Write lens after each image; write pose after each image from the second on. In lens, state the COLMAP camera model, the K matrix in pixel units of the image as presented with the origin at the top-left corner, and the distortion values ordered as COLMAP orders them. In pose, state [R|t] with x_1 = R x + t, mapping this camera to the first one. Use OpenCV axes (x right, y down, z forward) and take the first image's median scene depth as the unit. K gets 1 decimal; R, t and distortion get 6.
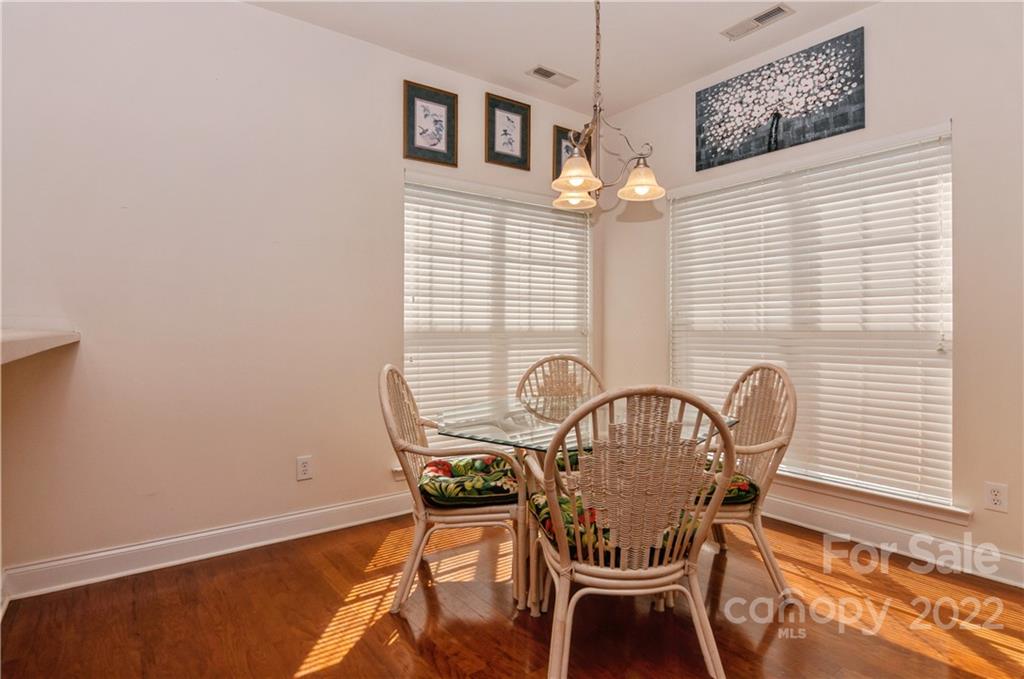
lens RADIAL K [[546.1, 0, 507.9], [0, 546.1, 335.5], [0, 0, 1]] dist [-0.009457, -0.003344]
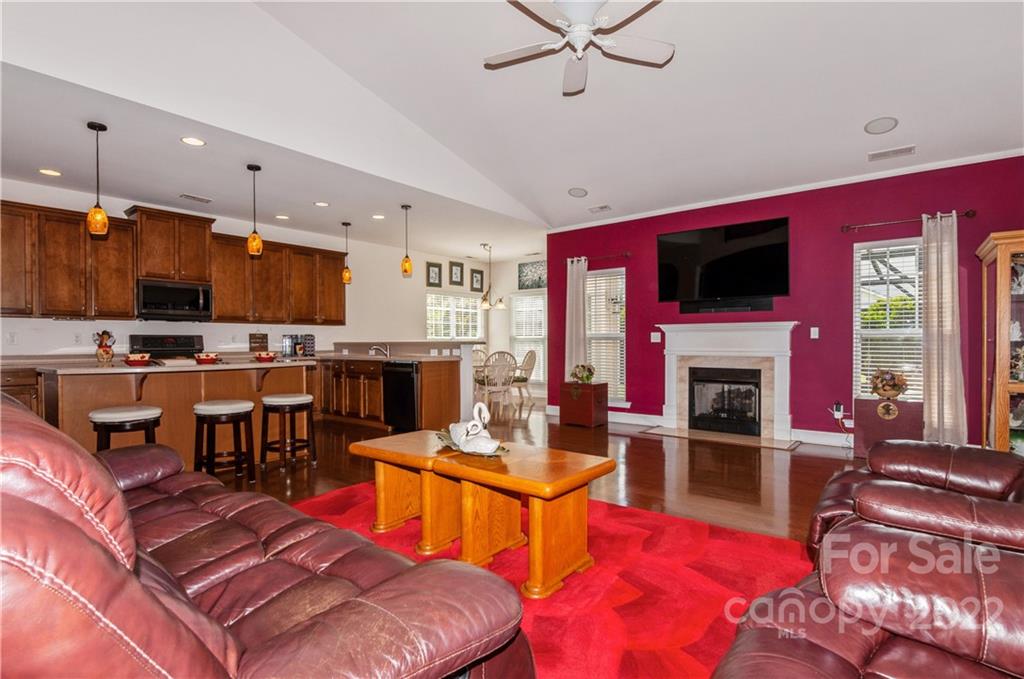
lens RADIAL K [[492.5, 0, 506.4], [0, 492.5, 350.3], [0, 0, 1]] dist [-0.012041, -0.000344]
pose [[0.969817, -0.006787, 0.243739, -0.419639], [0.003588, 0.999902, 0.013567, 0.002286], [-0.243807, -0.012283, 0.969746, -1.768474]]
